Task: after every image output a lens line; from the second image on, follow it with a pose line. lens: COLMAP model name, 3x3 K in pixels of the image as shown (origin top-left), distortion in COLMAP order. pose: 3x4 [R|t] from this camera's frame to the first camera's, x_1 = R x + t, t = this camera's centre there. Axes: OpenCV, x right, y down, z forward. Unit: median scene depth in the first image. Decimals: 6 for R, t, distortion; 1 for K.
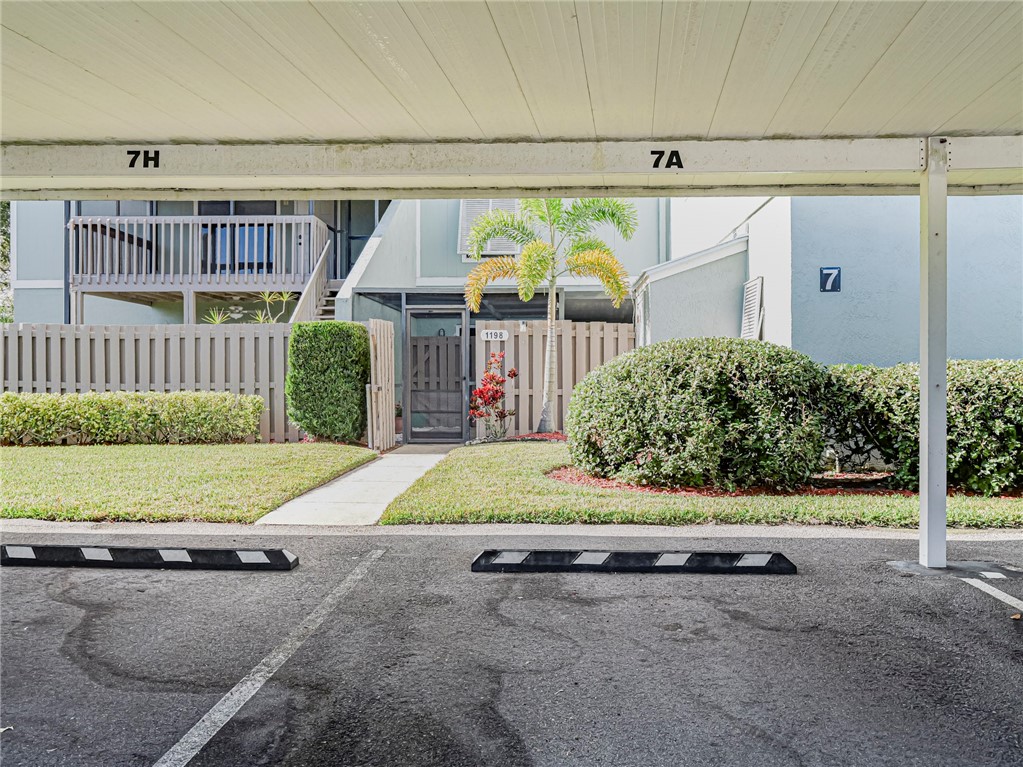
lens RADIAL K [[774.2, 0, 512.1], [0, 774.2, 382.5], [0, 0, 1]] dist [0.009518, -0.003074]
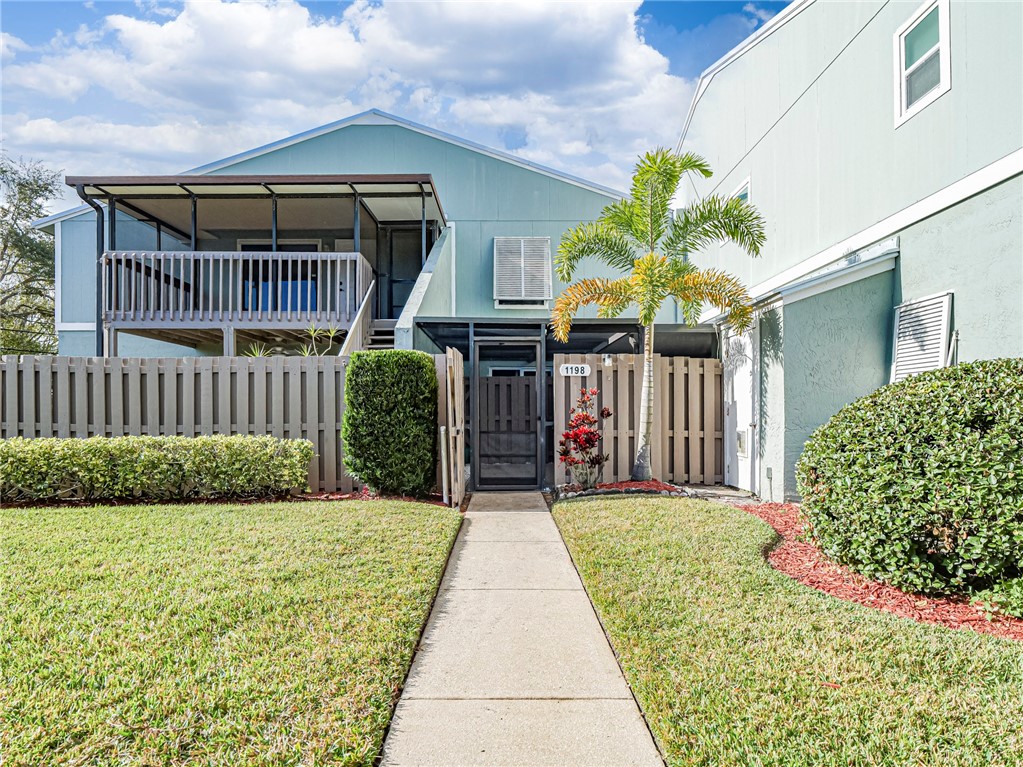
lens RADIAL K [[518.4, 0, 508.7], [0, 518.4, 418.2], [0, 0, 1]] dist [-0.000901, -0.004283]
pose [[0.997126, -0.002517, 0.075725, -0.146098], [0.002365, 0.999995, 0.002105, -0.007027], [-0.075729, -0.001920, 0.997127, 0.407693]]
